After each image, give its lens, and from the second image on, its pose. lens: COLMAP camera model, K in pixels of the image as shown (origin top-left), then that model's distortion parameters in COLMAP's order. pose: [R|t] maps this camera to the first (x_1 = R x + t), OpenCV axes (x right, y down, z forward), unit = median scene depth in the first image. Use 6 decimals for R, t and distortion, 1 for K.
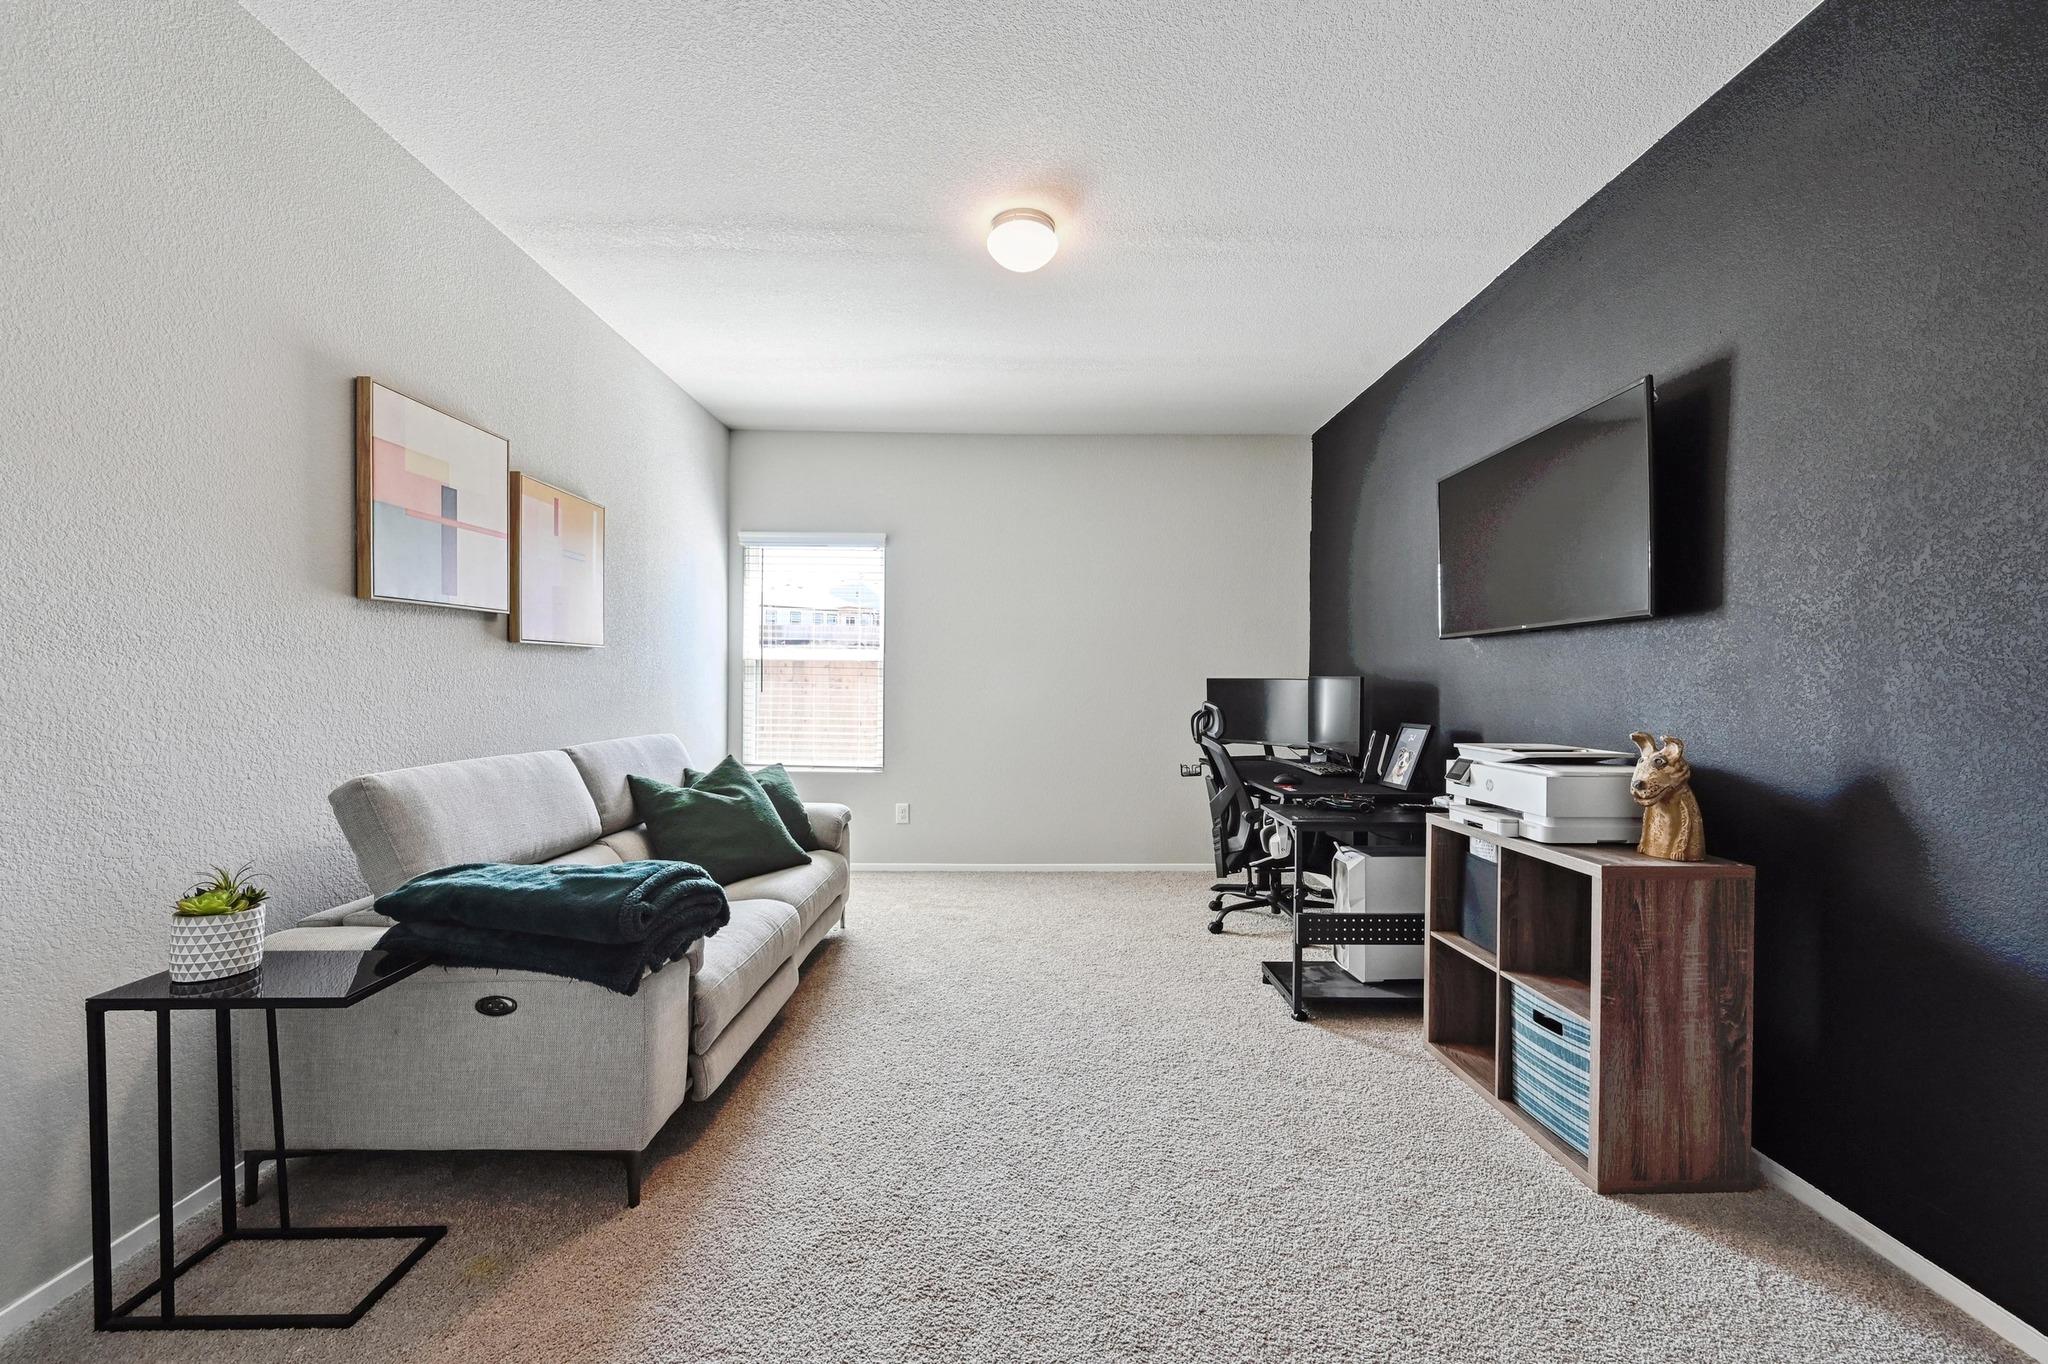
lens RADIAL K [[815.6, 0, 1018.8], [0, 815.6, 681.8], [0, 0, 1]] dist [0.003174, -0.001682]
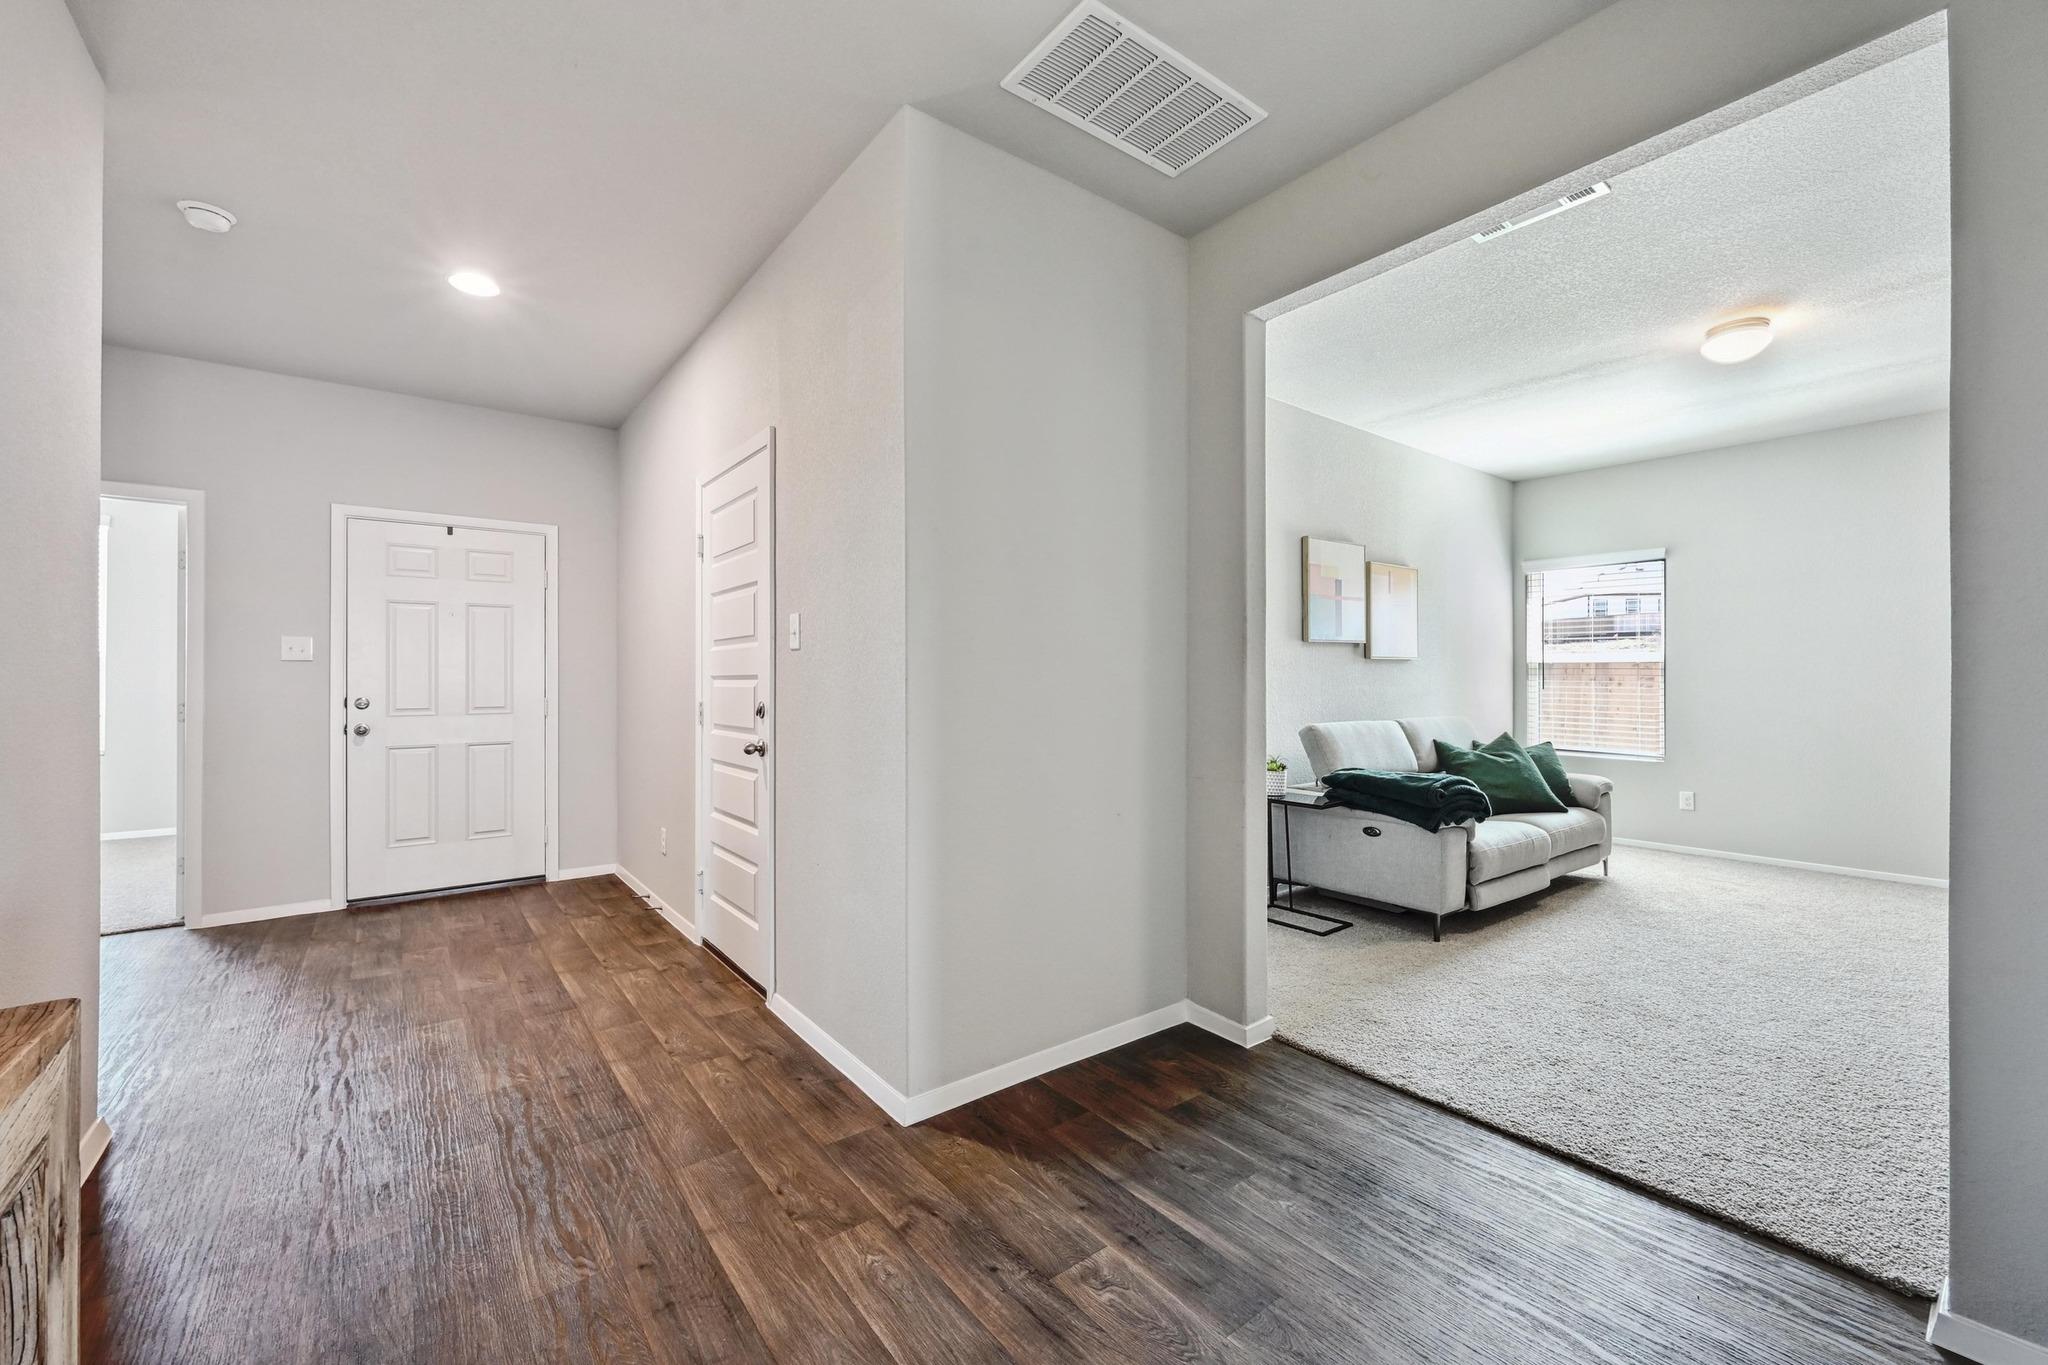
lens RADIAL K [[815.6, 0, 1034.7], [0, 815.6, 680.1], [0, 0, 1]] dist [0.003174, -0.001682]
pose [[0.617837, -0.004281, -0.786295, 0.360104], [0.003833, 0.999990, -0.002433, -0.001525], [0.786297, -0.001511, 0.617847, -0.733847]]
